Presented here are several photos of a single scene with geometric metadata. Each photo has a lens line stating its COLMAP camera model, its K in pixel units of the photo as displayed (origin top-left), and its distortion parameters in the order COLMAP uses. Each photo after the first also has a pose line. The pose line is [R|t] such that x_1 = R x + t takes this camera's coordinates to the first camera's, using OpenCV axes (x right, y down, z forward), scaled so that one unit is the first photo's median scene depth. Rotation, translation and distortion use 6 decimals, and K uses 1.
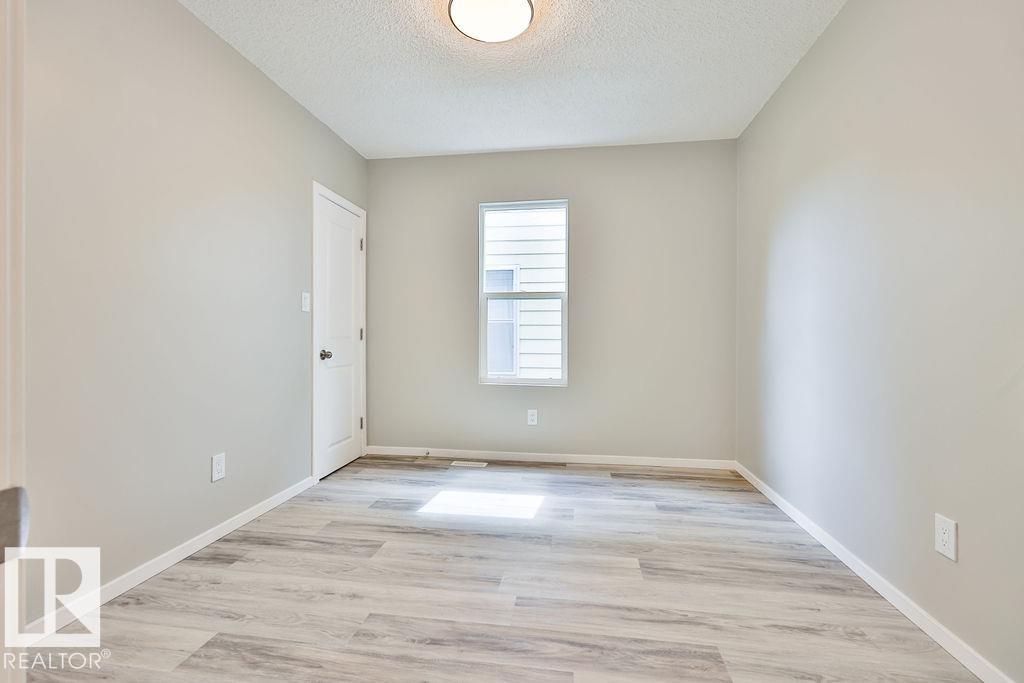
lens RADIAL K [[436.0, 0, 514.3], [0, 436.0, 339.6], [0, 0, 1]] dist [-0.000607, 0.000229]
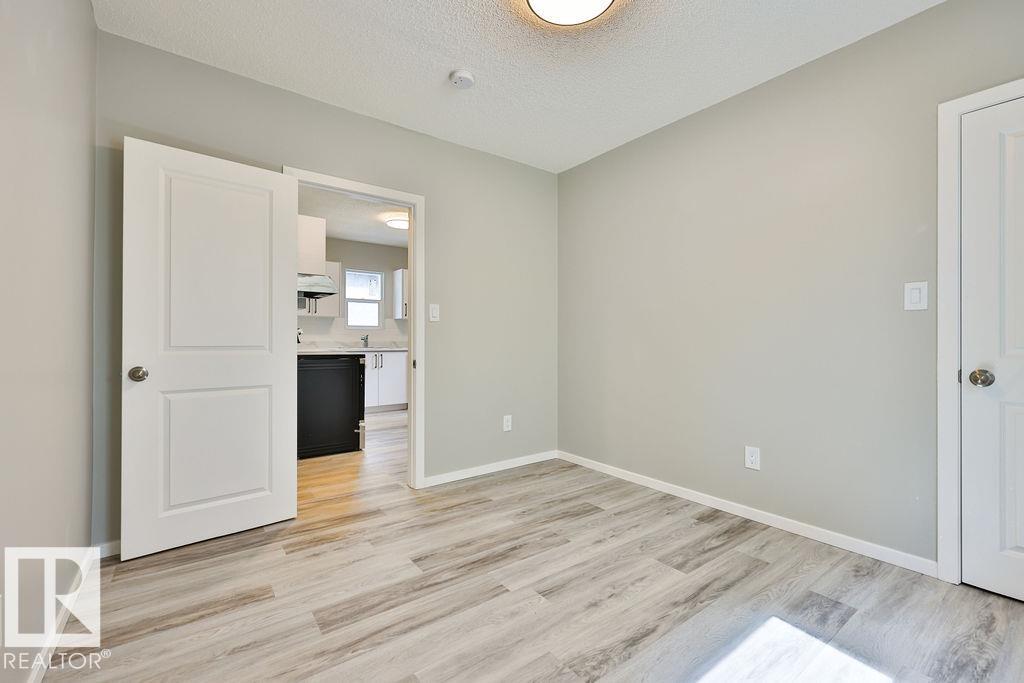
lens RADIAL K [[436.0, 0, 514.3], [0, 436.0, 339.6], [0, 0, 1]] dist [-0.000607, 0.000229]
pose [[-0.703747, -0.006469, -0.710422, 0.771683], [-0.008607, 0.999963, -0.000579, -0.019008], [0.710399, 0.005707, -0.703776, 1.789228]]
